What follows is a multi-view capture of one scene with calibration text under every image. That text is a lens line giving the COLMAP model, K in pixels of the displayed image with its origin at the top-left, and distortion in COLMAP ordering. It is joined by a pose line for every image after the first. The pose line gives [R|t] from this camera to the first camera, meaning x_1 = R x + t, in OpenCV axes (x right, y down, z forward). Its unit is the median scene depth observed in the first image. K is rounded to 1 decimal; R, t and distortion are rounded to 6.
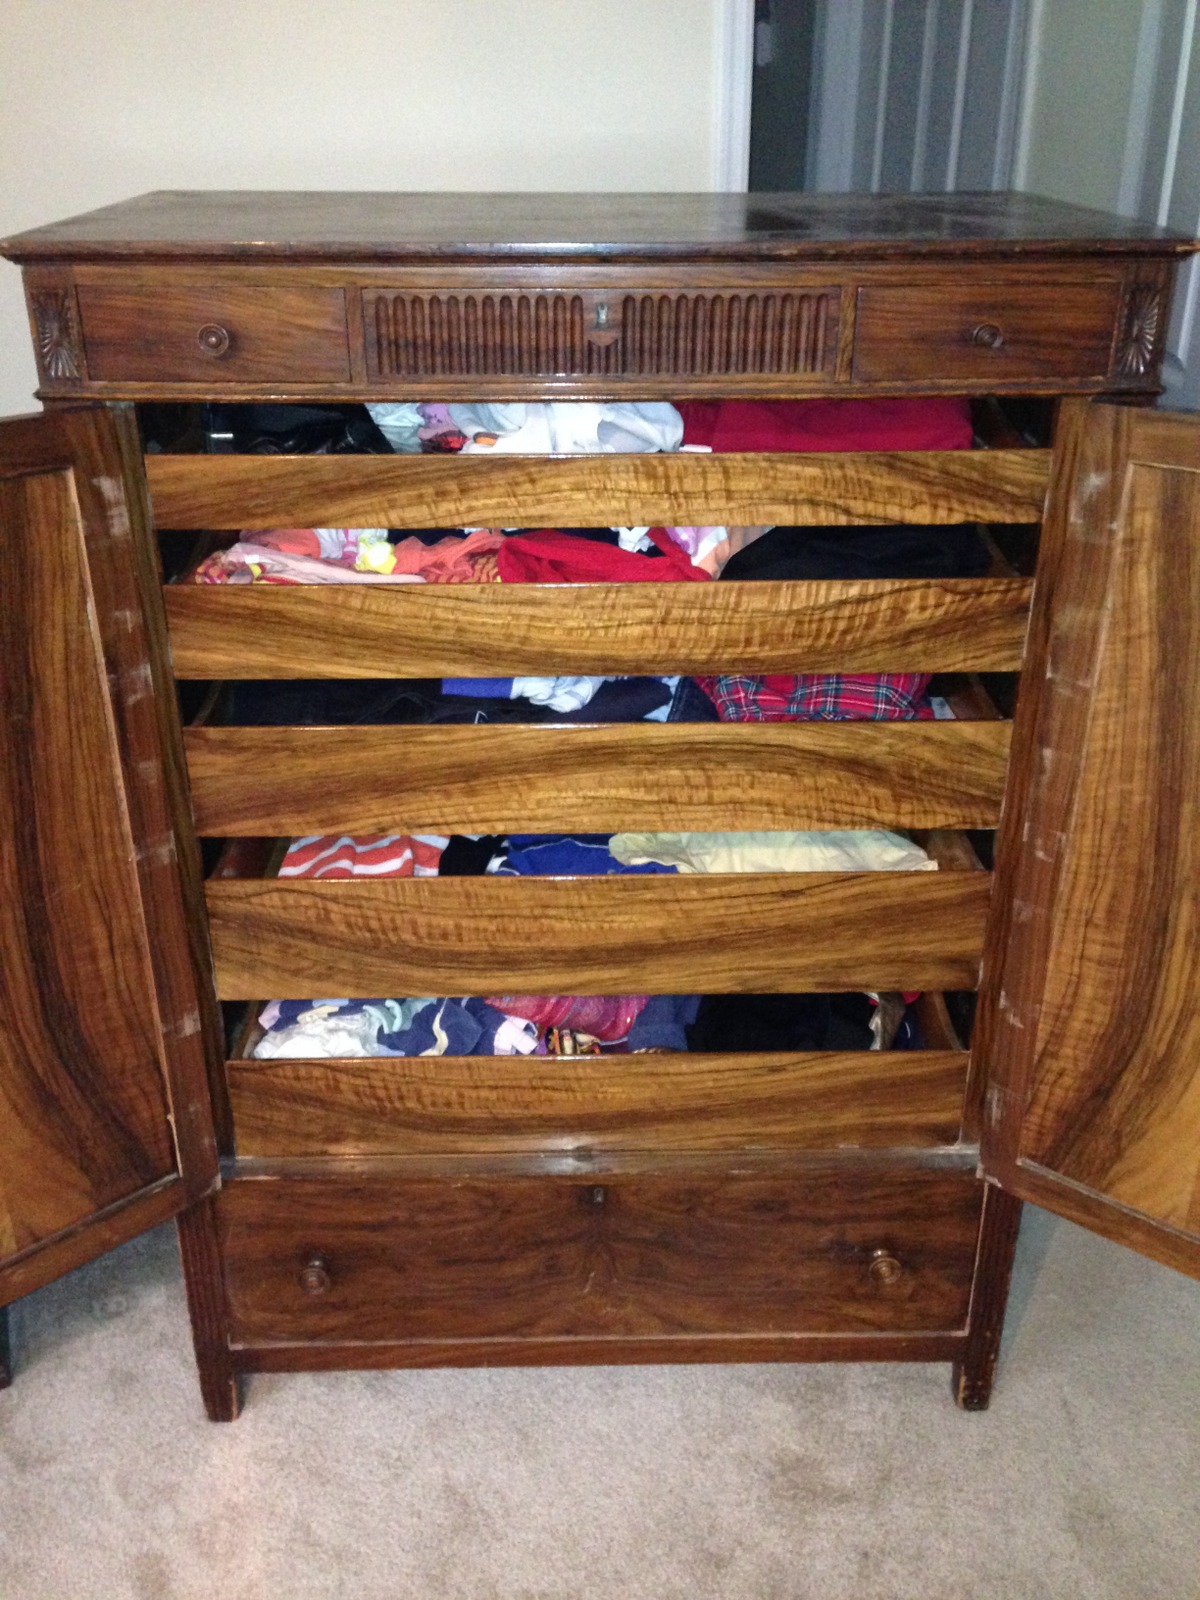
lens RADIAL K [[1517.2, 0, 600.0], [0, 1517.2, 800.0], [0, 0, 1]] dist [0.108214, -0.010456]
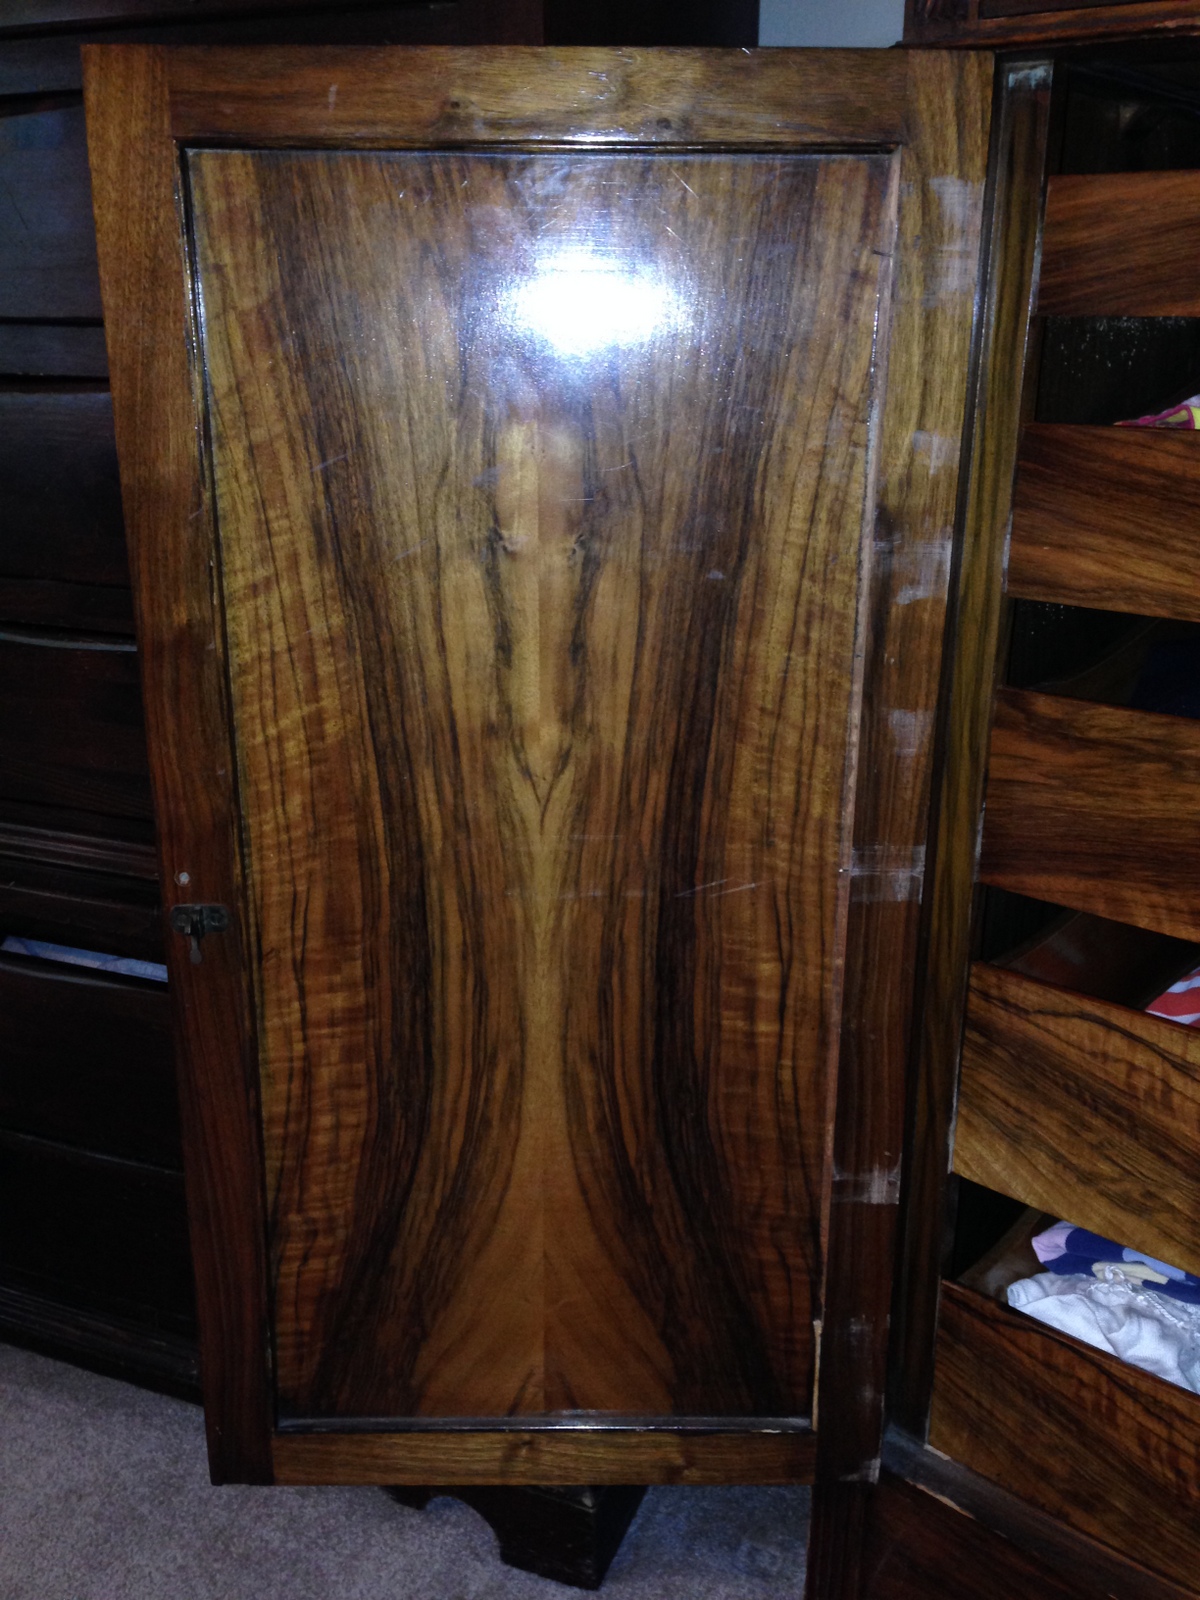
lens RADIAL K [[1471.4, 0, 600.0], [0, 1471.4, 800.0], [0, 0, 1]] dist [0.120183, -0.196624]
pose [[0.729502, 0.218768, -0.648049, -0.007523], [-0.308760, 0.950768, -0.026607, 0.053888], [0.610323, 0.219501, 0.761134, 0.469863]]
